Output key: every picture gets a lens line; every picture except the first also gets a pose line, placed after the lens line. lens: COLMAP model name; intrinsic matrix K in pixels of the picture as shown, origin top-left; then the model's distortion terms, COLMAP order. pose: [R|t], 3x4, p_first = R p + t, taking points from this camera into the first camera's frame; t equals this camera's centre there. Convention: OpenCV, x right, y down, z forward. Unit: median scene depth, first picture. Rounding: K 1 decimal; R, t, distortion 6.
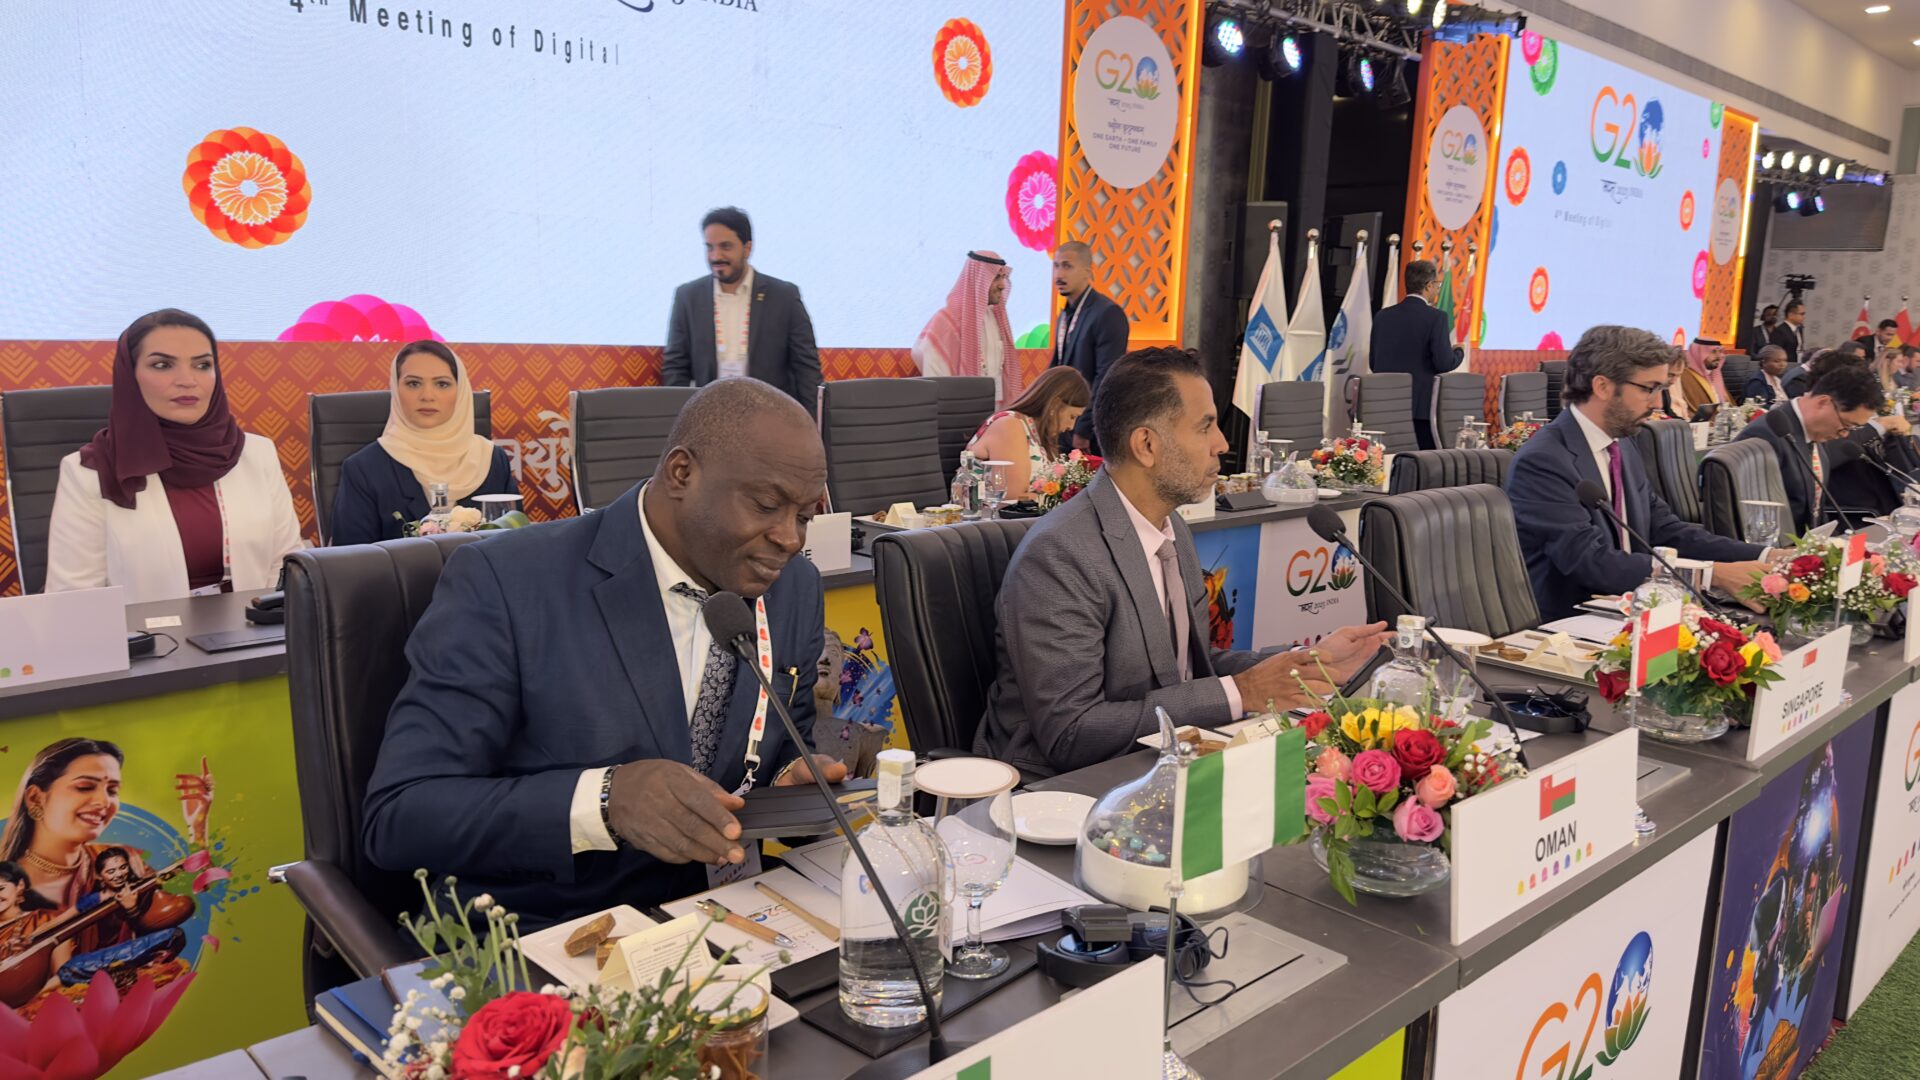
lens RADIAL K [[1394.0, 0, 999.4], [0, 1394.0, 571.8], [0, 0, 1]] dist [-0.002244, -0.005800]
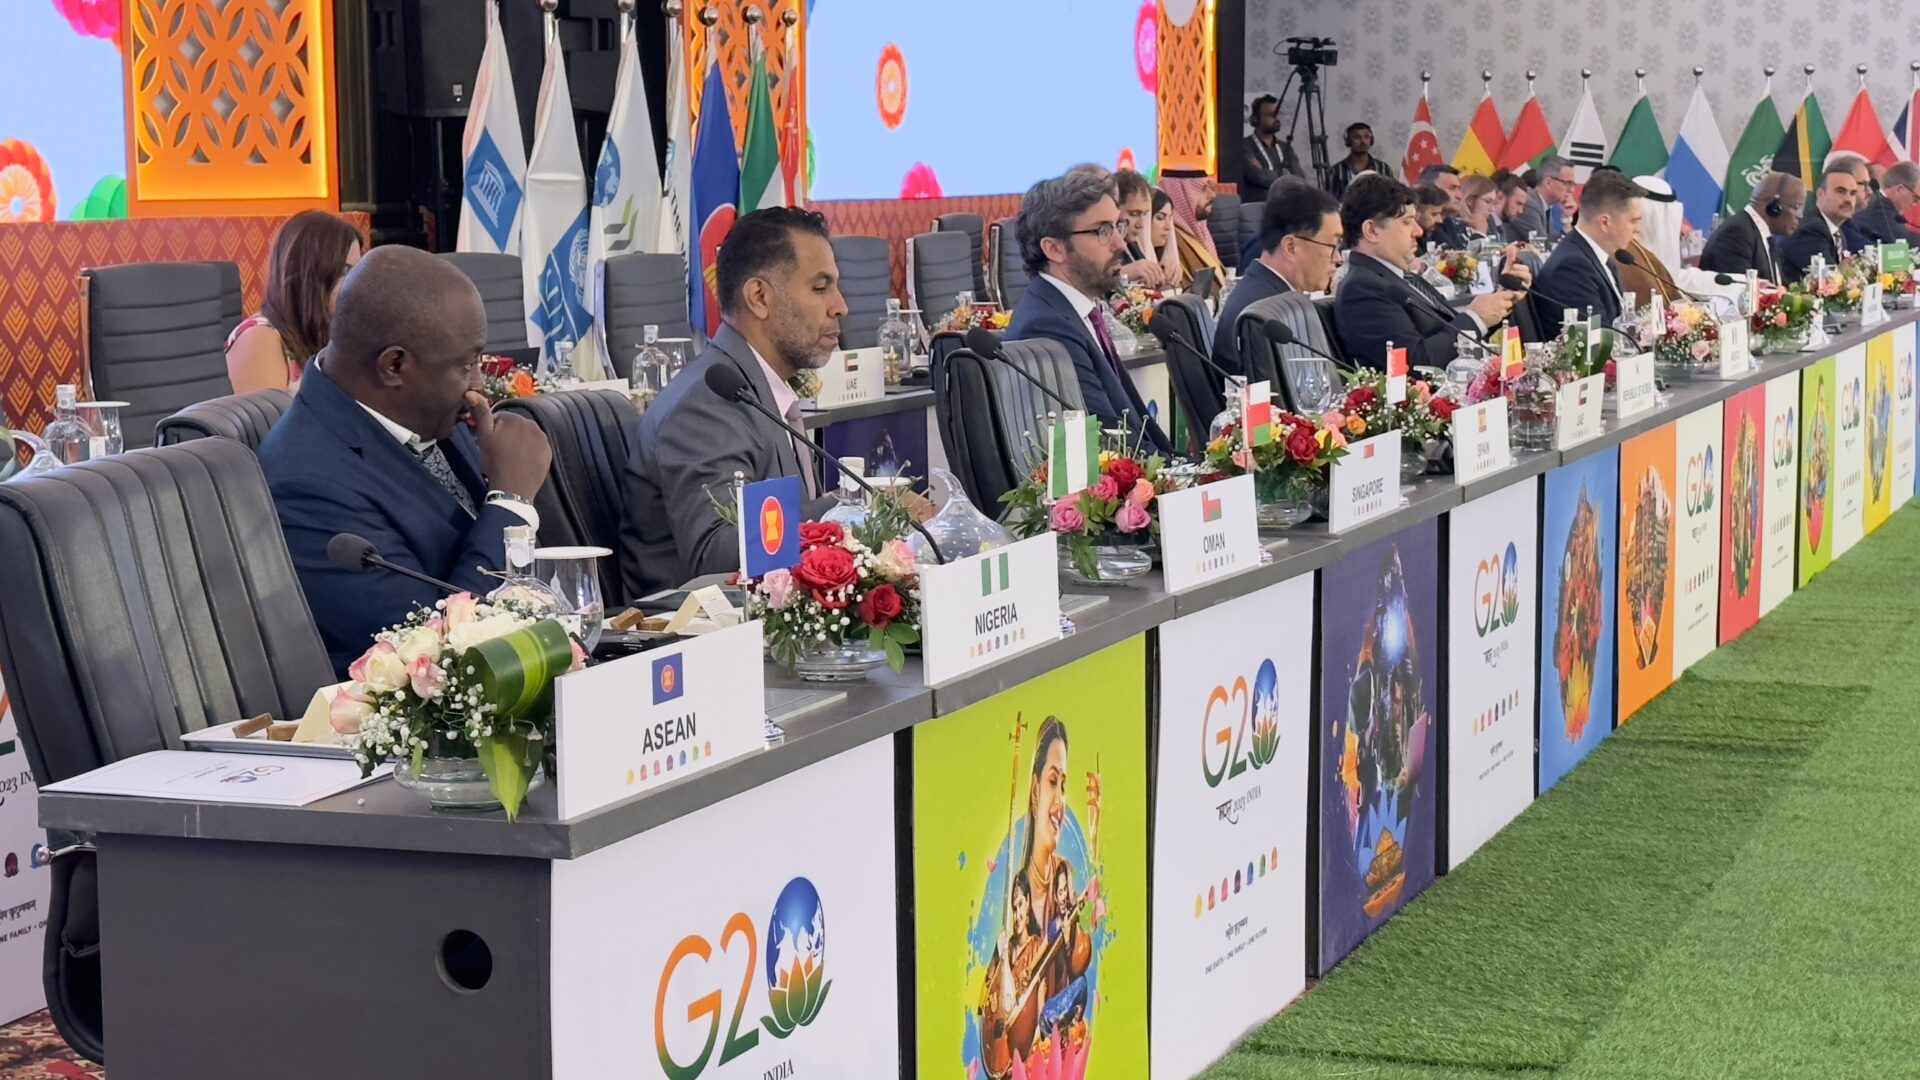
lens RADIAL K [[3446.6, 0, 962.1], [0, 3446.6, 544.4], [0, 0, 1]] dist [0.351461, 0.000000]
pose [[0.914878, -0.074285, 0.396837, -0.460826], [0.099907, 0.994012, -0.044256, 0.126019], [-0.391173, 0.080136, 0.916822, -0.790328]]
